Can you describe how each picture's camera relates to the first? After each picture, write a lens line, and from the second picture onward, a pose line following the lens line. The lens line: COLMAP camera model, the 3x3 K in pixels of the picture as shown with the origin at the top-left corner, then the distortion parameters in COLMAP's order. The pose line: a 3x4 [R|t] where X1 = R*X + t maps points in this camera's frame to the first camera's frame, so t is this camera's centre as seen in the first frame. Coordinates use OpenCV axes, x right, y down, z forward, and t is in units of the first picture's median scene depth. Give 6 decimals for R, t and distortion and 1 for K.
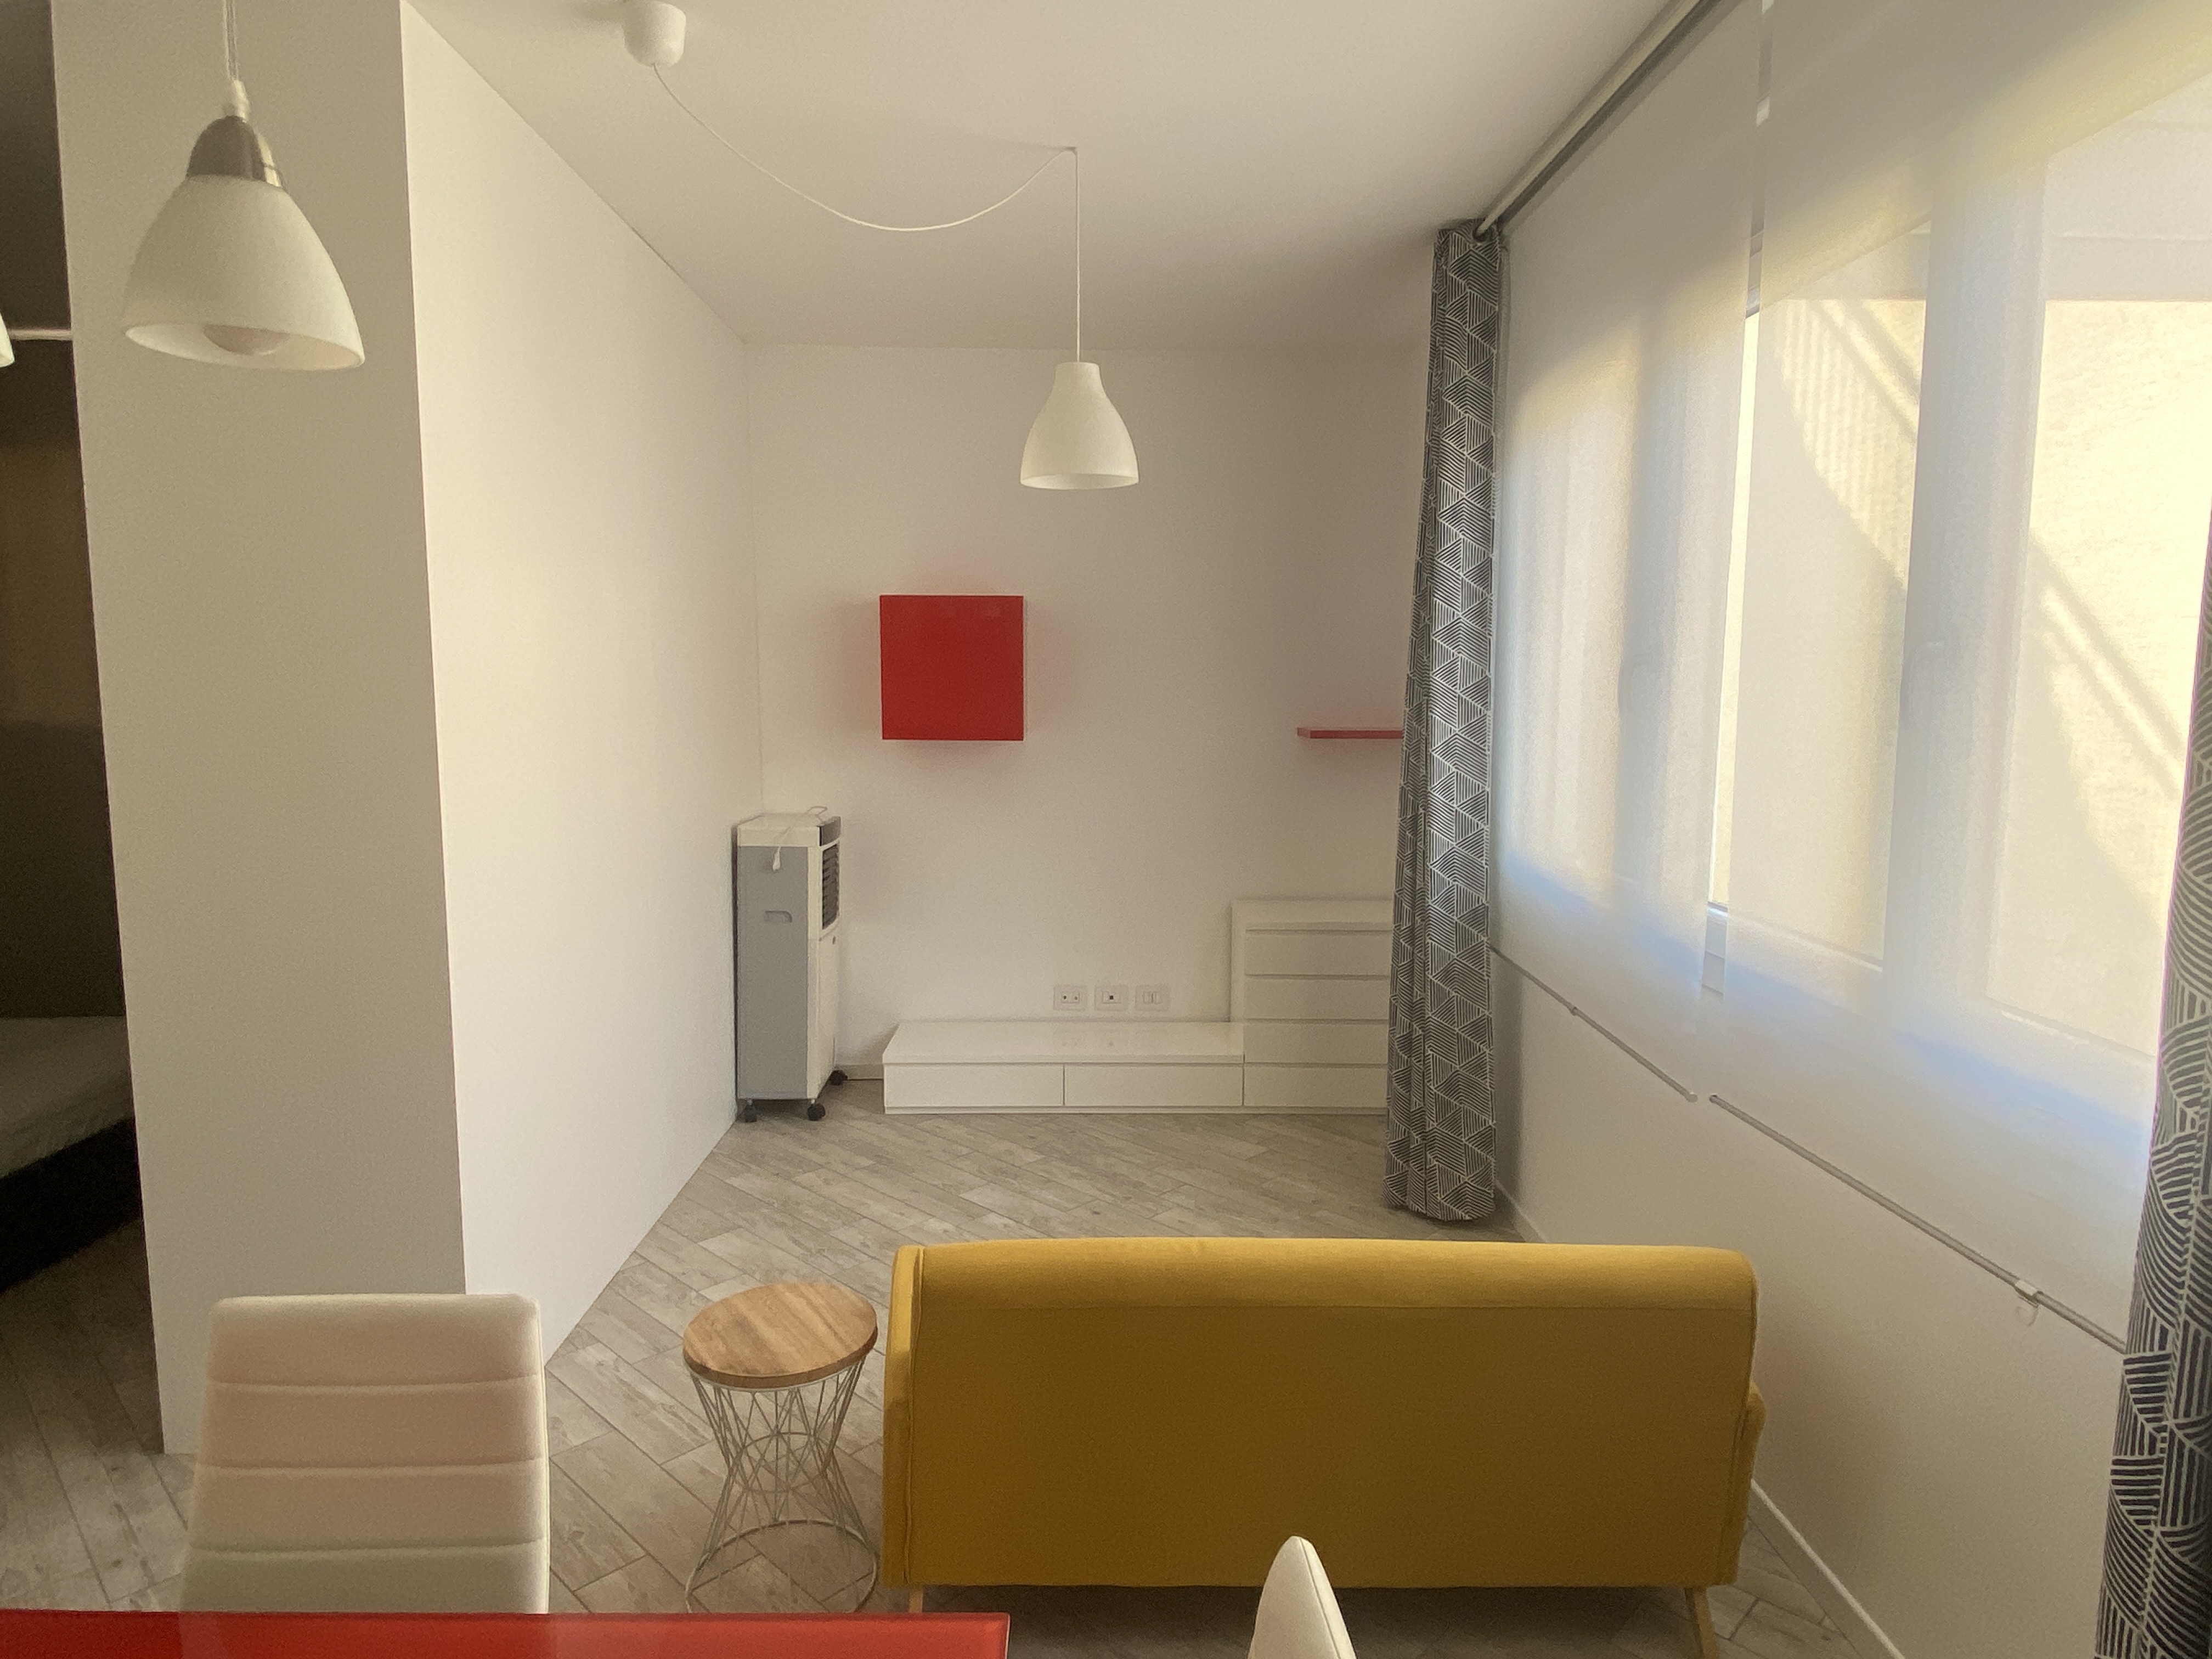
lens RADIAL K [[1272.8, 0, 1089.5], [0, 1272.8, 820.3], [0, 0, 1]] dist [0.080028, -0.085846]
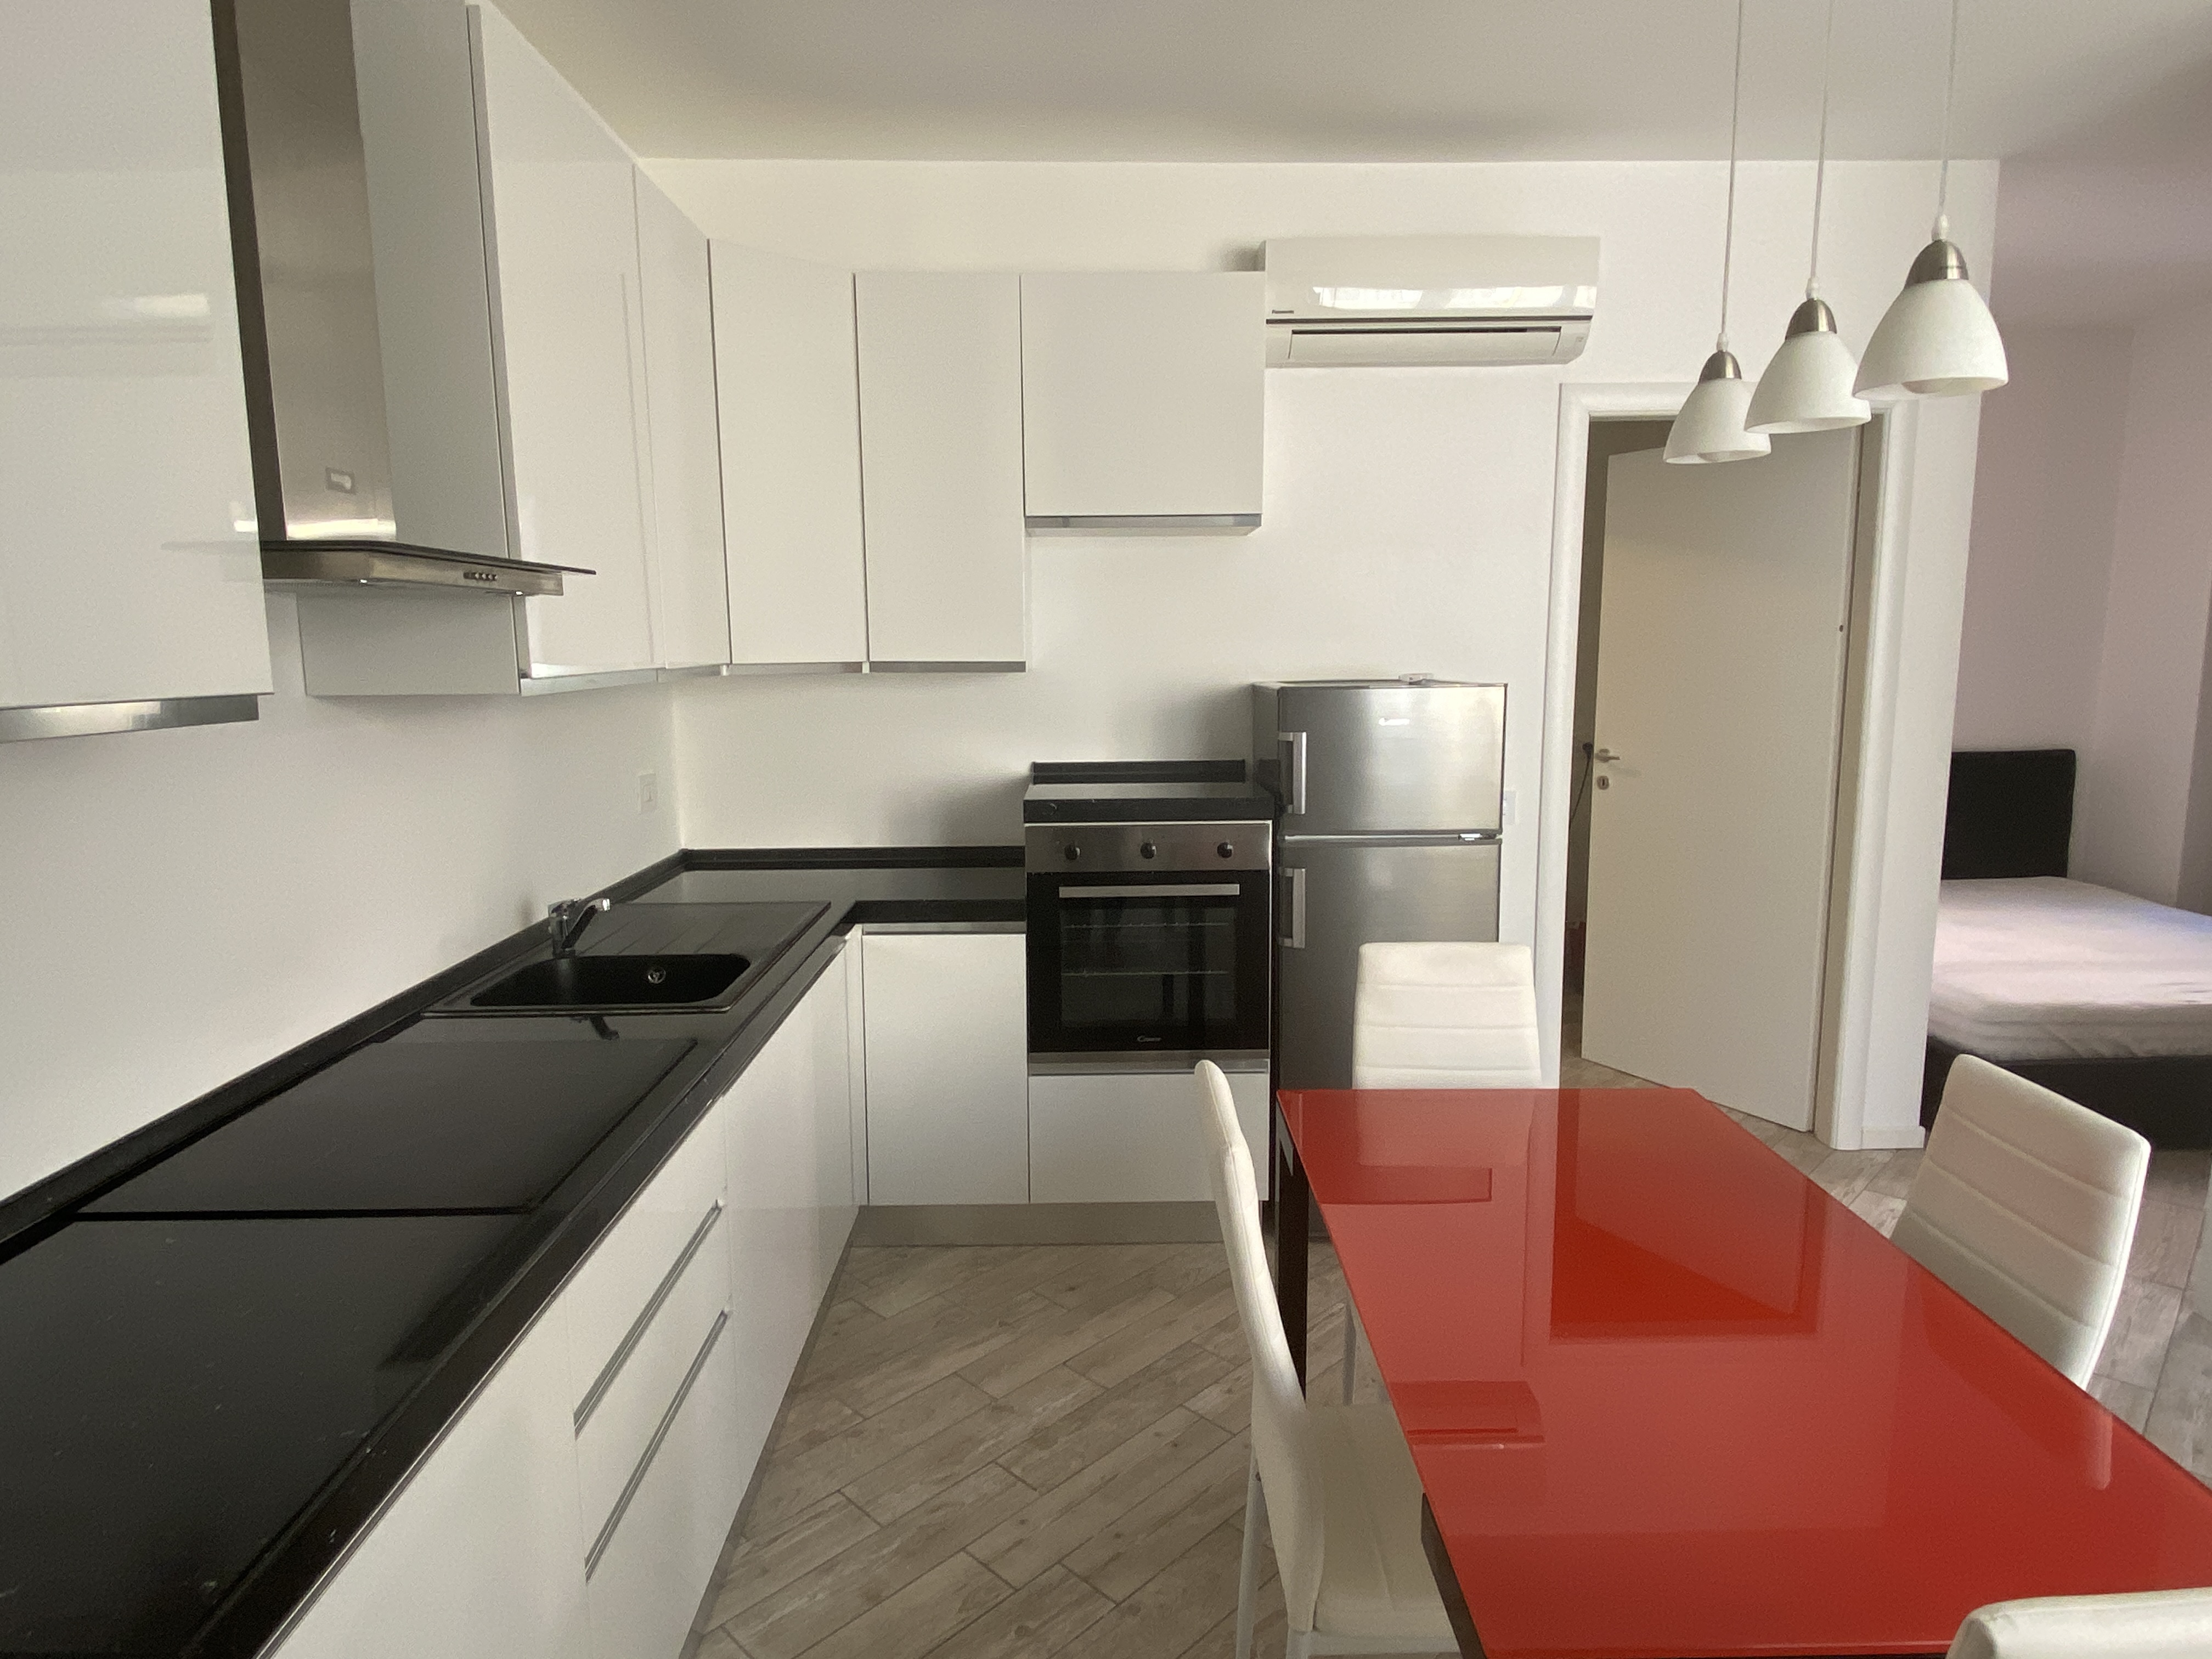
lens RADIAL K [[1228.8, 0, 1098.4], [0, 1228.8, 817.6], [0, 0, 1]] dist [0.089798, -0.101475]
pose [[-0.001766, 0.141049, -0.990001, 0.186686], [-0.096619, 0.985347, 0.140558, 0.005351], [0.995320, 0.095901, 0.011888, 0.008120]]
